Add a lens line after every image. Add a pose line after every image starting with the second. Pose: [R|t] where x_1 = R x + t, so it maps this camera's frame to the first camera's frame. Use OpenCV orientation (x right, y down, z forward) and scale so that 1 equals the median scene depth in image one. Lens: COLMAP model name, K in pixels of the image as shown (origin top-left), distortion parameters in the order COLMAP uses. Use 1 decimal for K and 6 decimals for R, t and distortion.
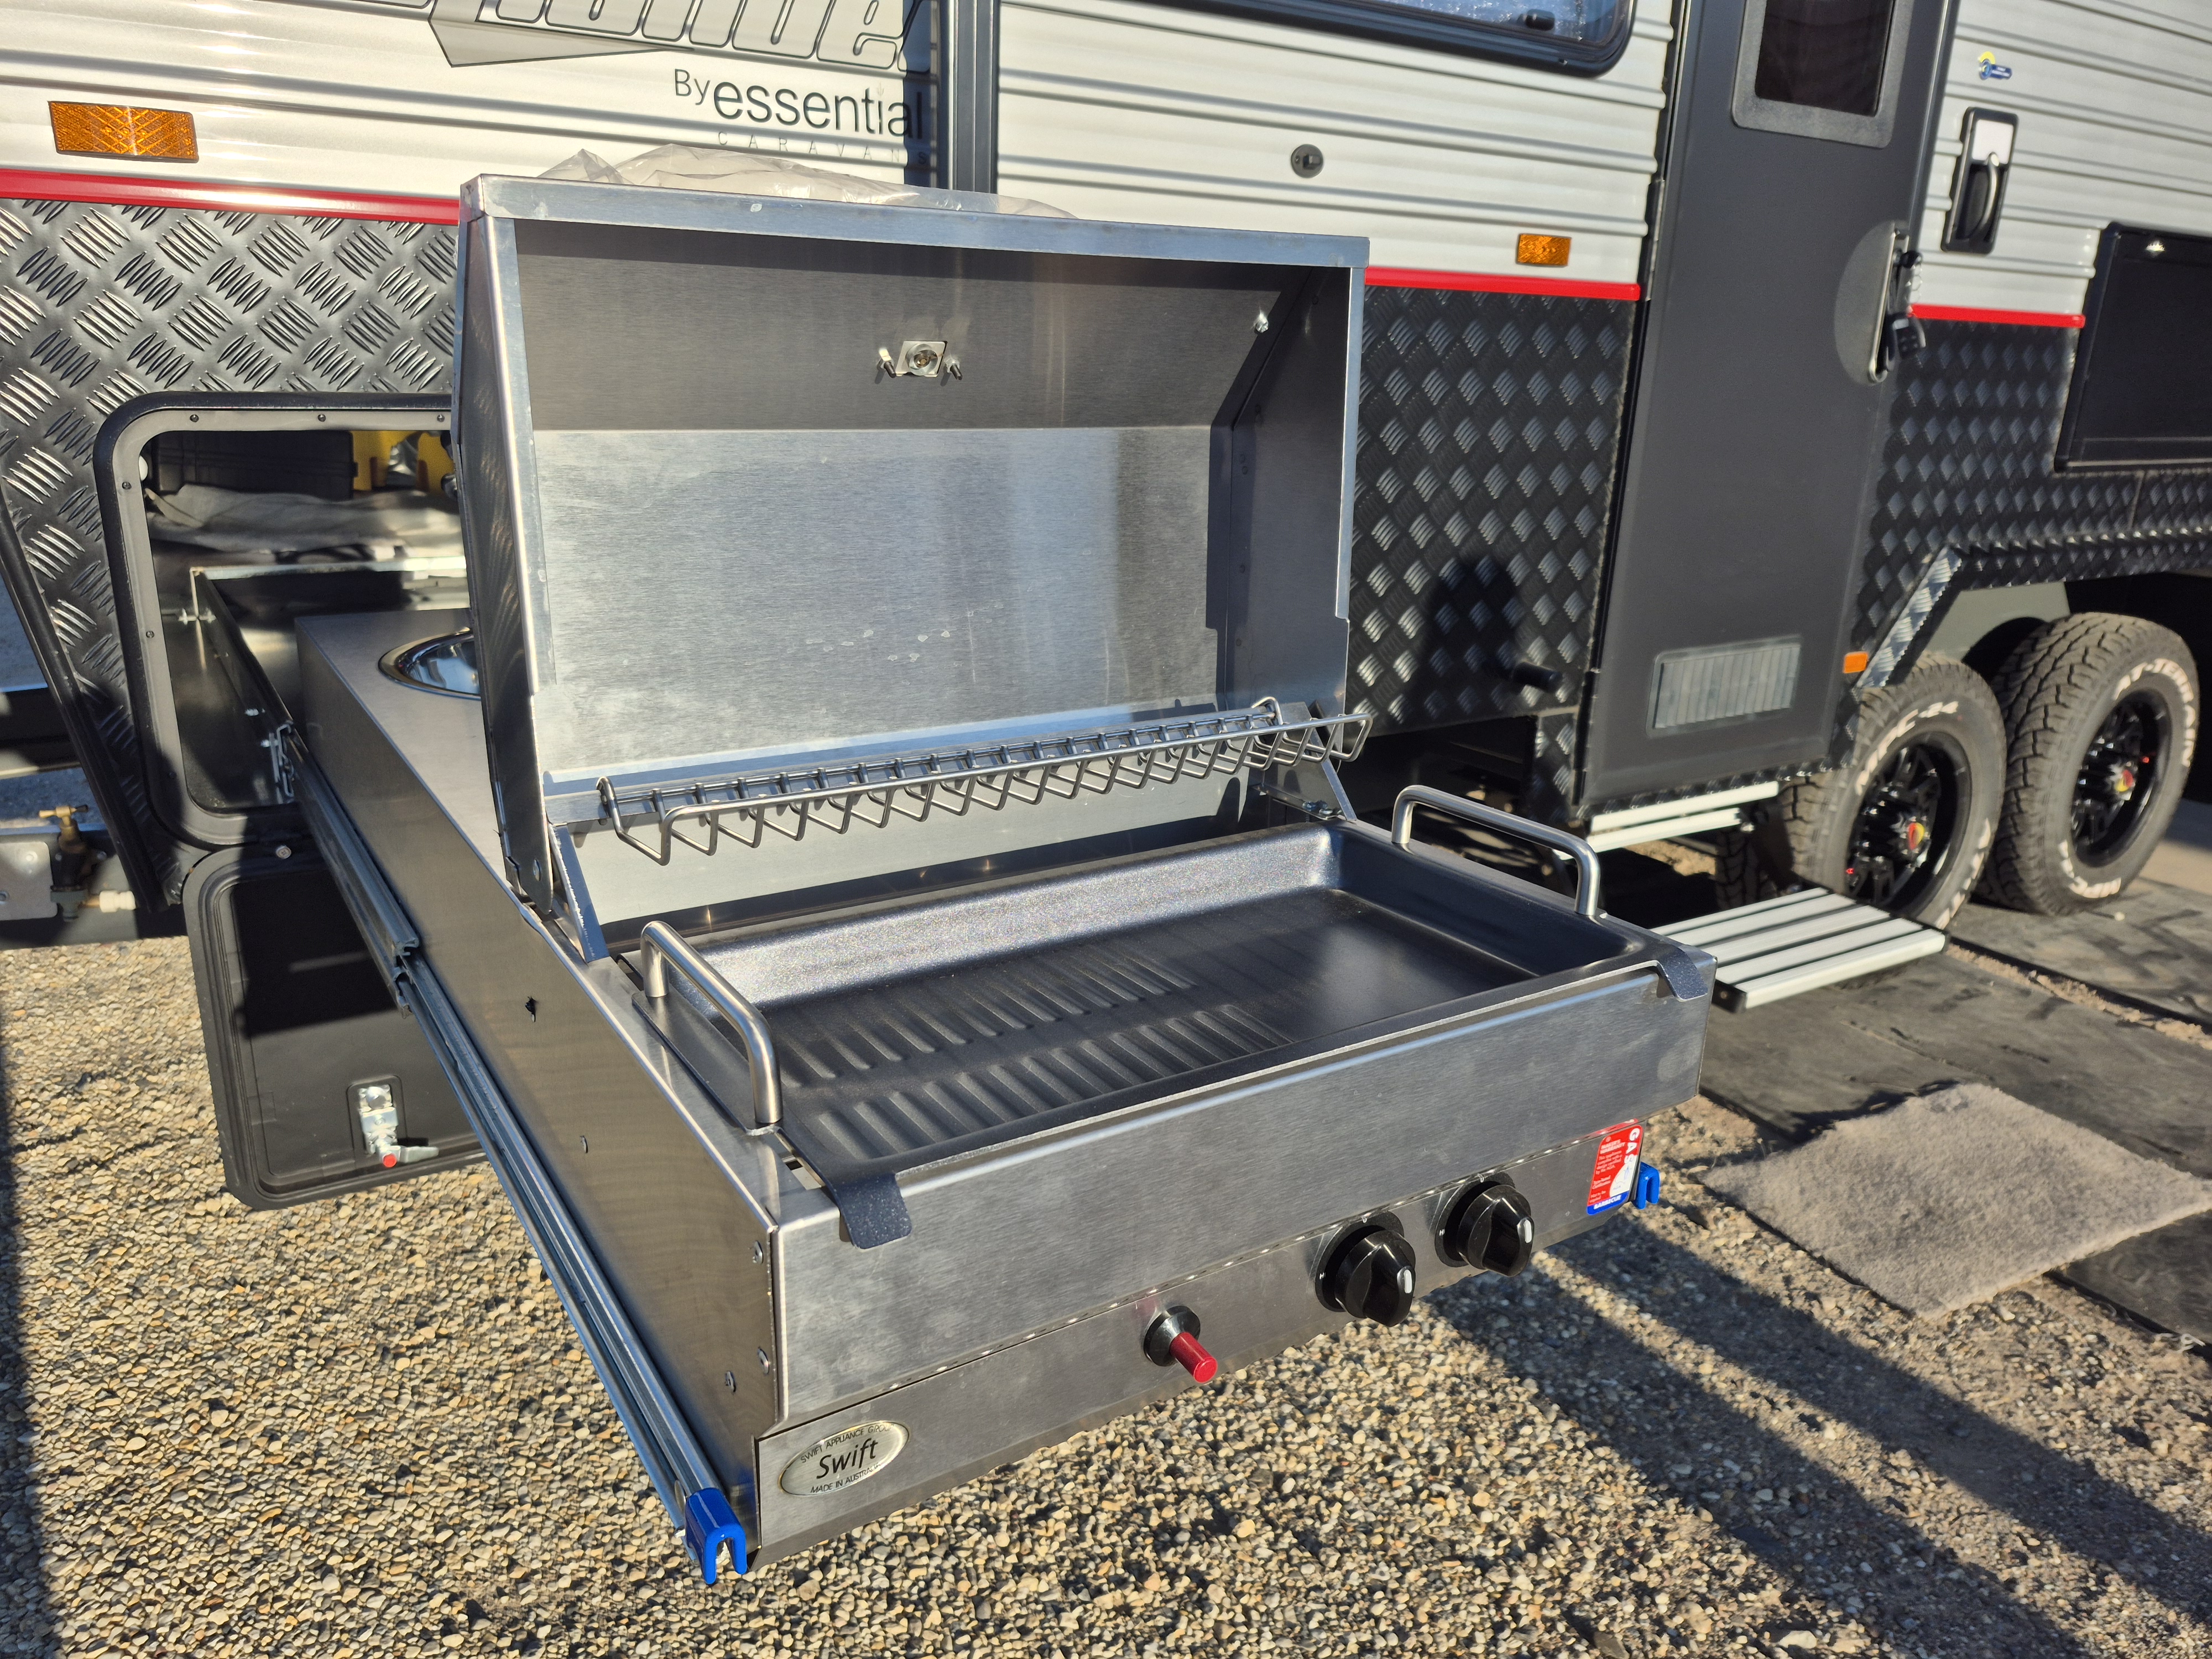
lens RADIAL K [[1537.4, 0, 1106.0], [0, 1537.4, 829.5], [0, 0, 1]] dist [0.008979, -0.006703]
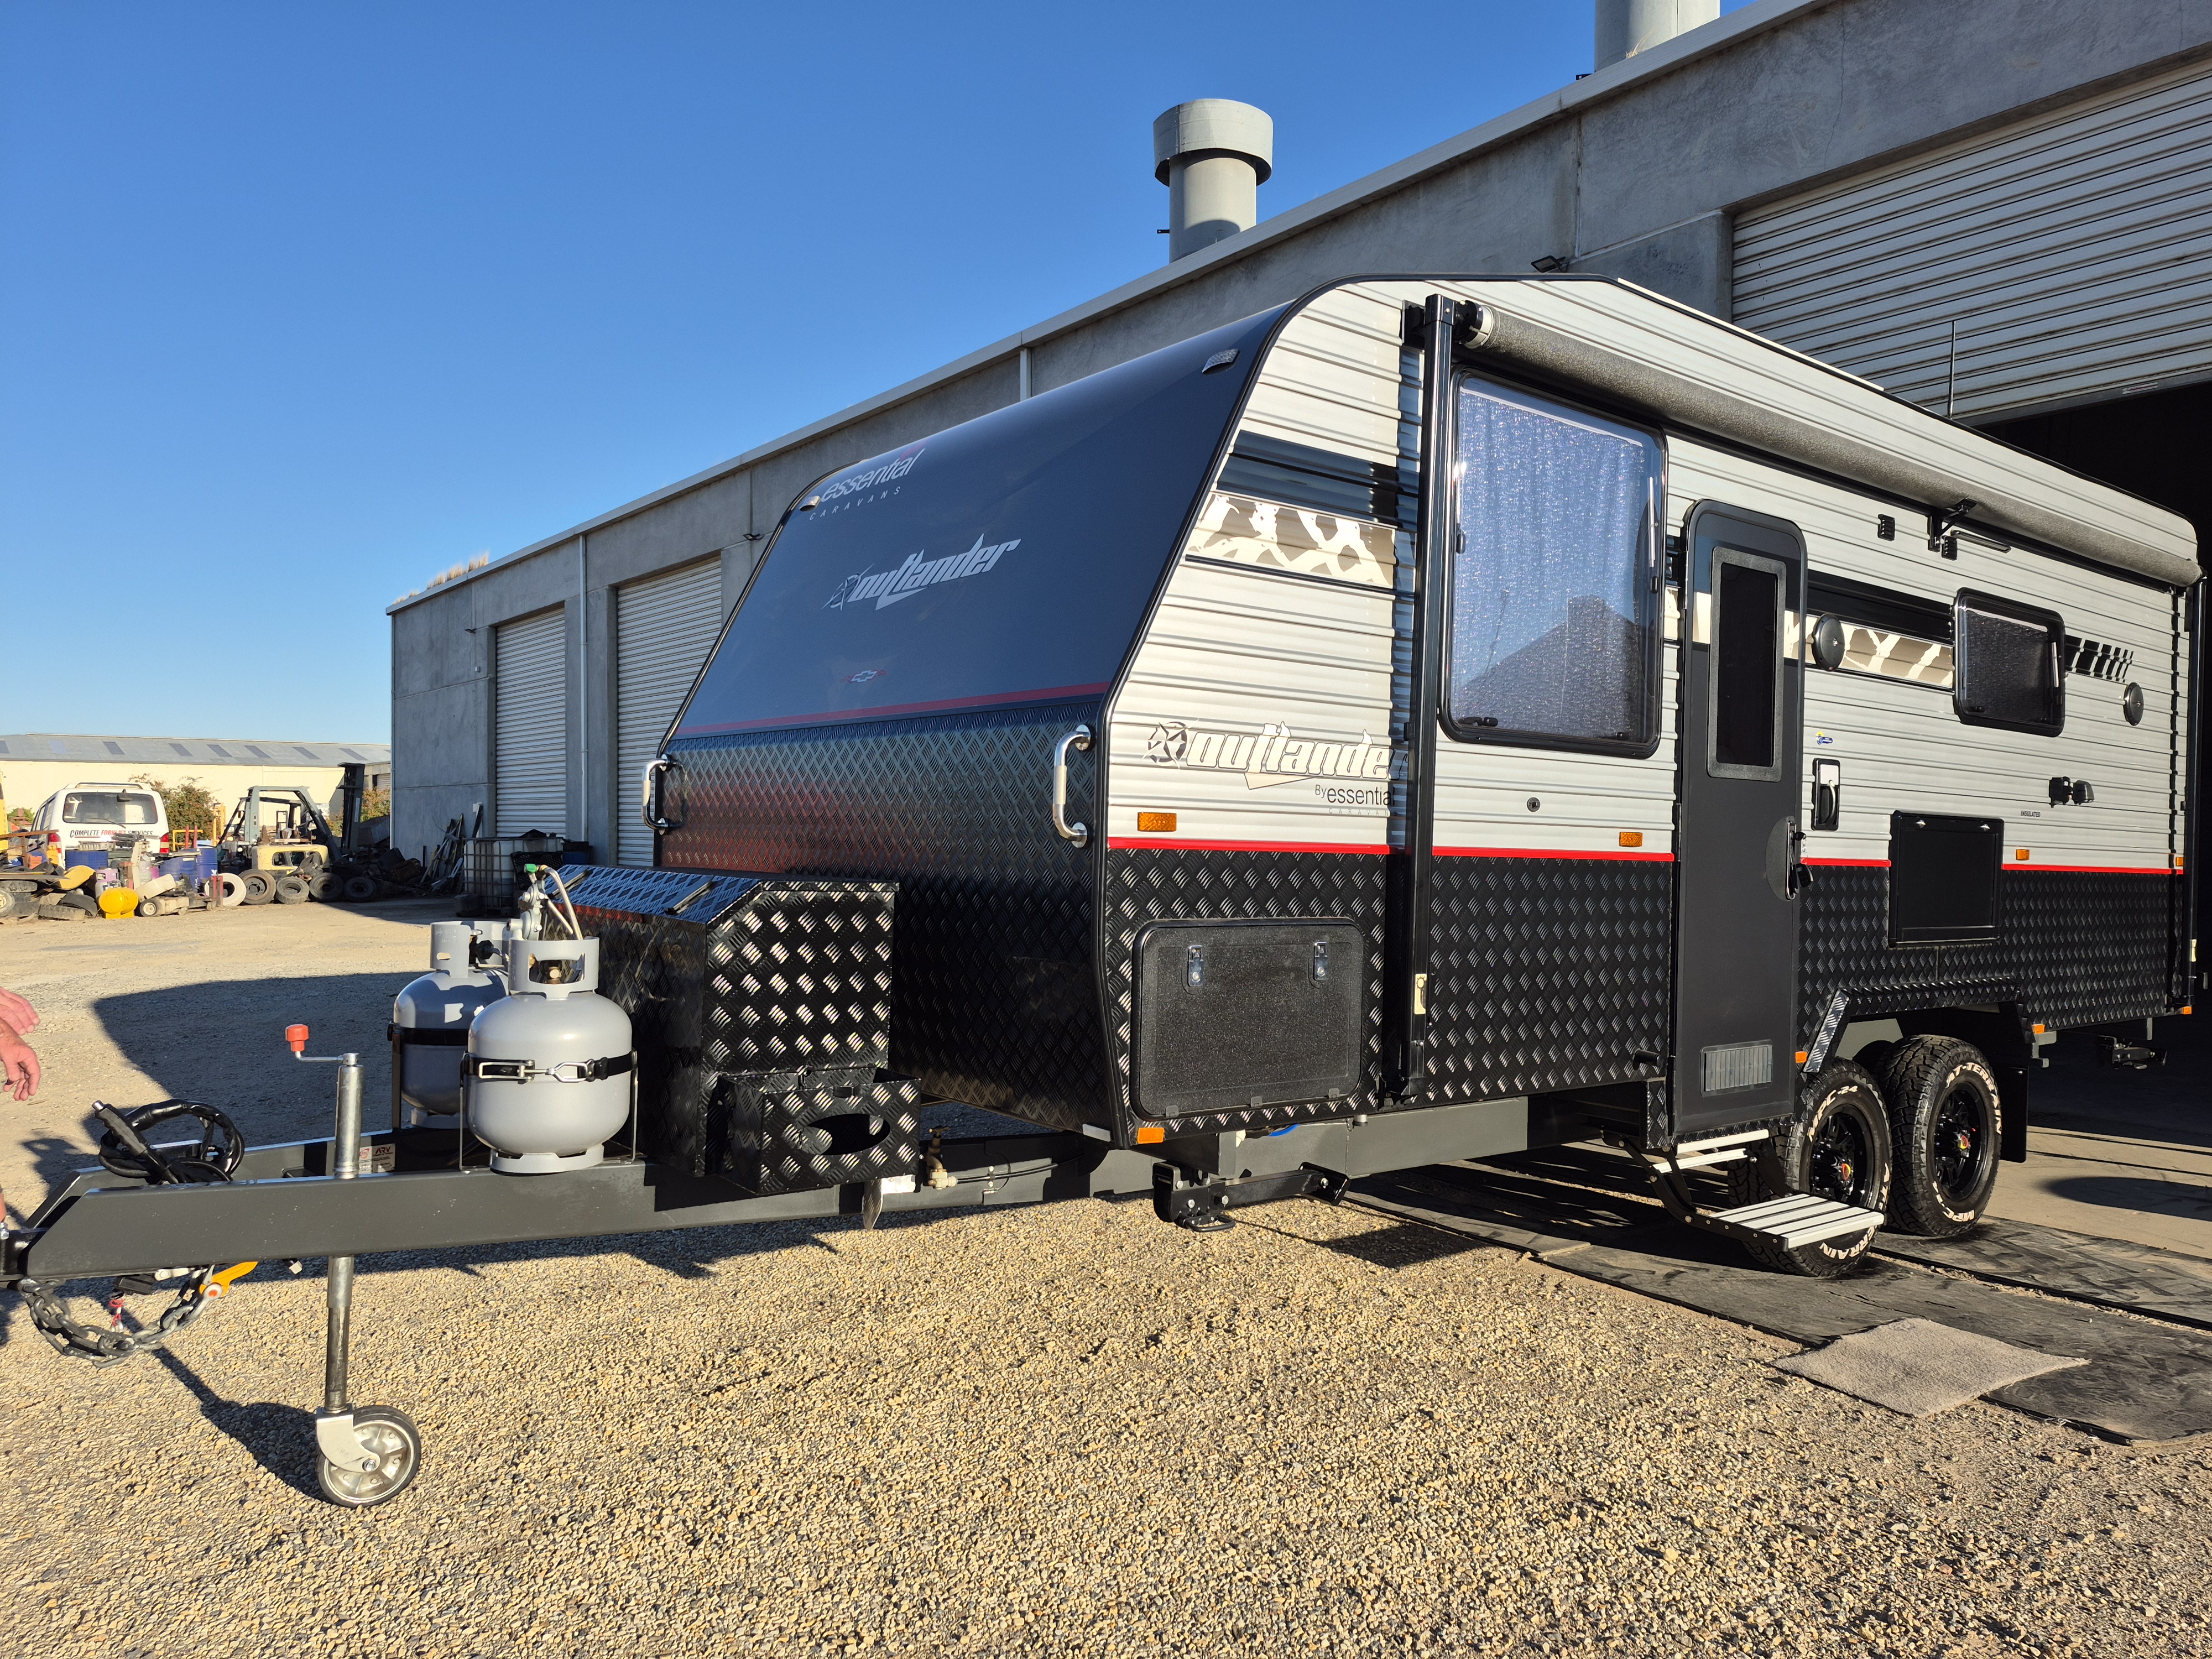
lens RADIAL K [[1537.4, 0, 1106.0], [0, 1537.4, 829.5], [0, 0, 1]] dist [0.008979, -0.006703]
pose [[0.995390, -0.002149, 0.095890, -0.467002], [0.031029, 0.953203, -0.300735, 0.147949], [-0.090757, 0.302324, 0.948875, -0.657009]]
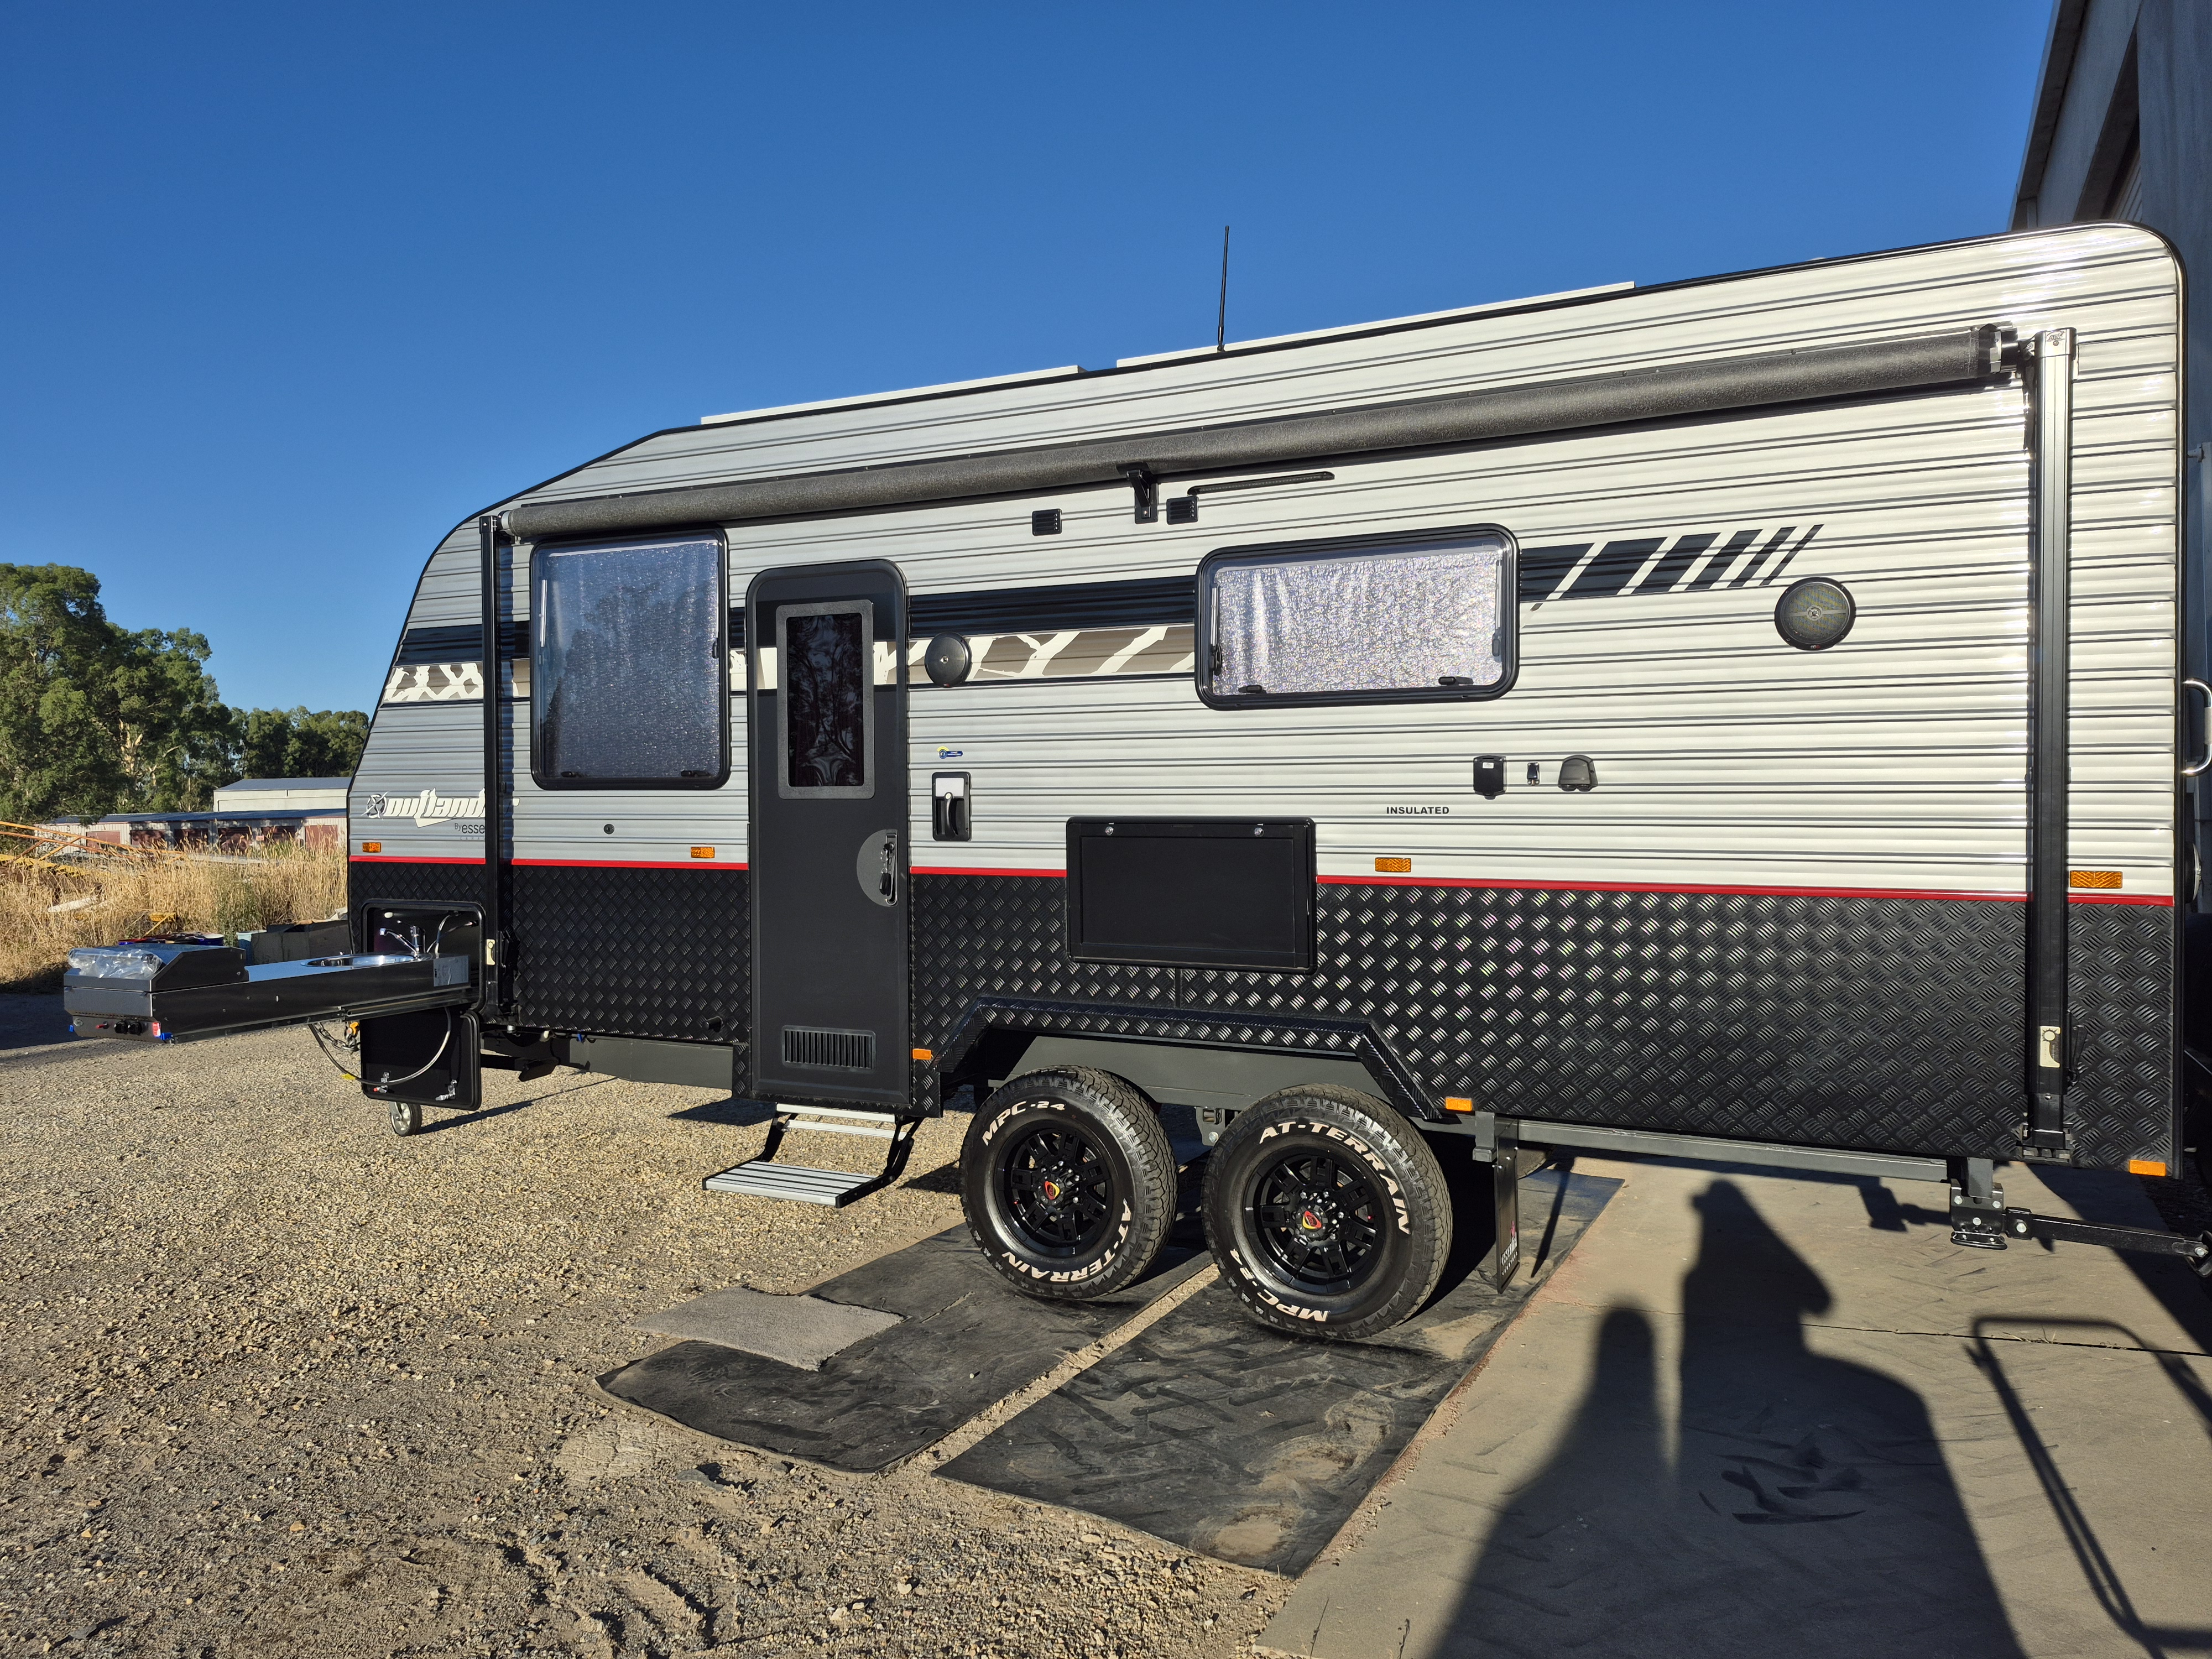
lens RADIAL K [[1534.7, 0, 1106.0], [0, 1534.7, 829.5], [0, 0, 1]] dist [0.108328, -0.001405]
pose [[0.517732, -0.013454, -0.855437, 2.286258], [-0.238783, 0.957871, -0.159582, -0.133307], [0.821545, 0.286885, 0.492708, 0.225602]]
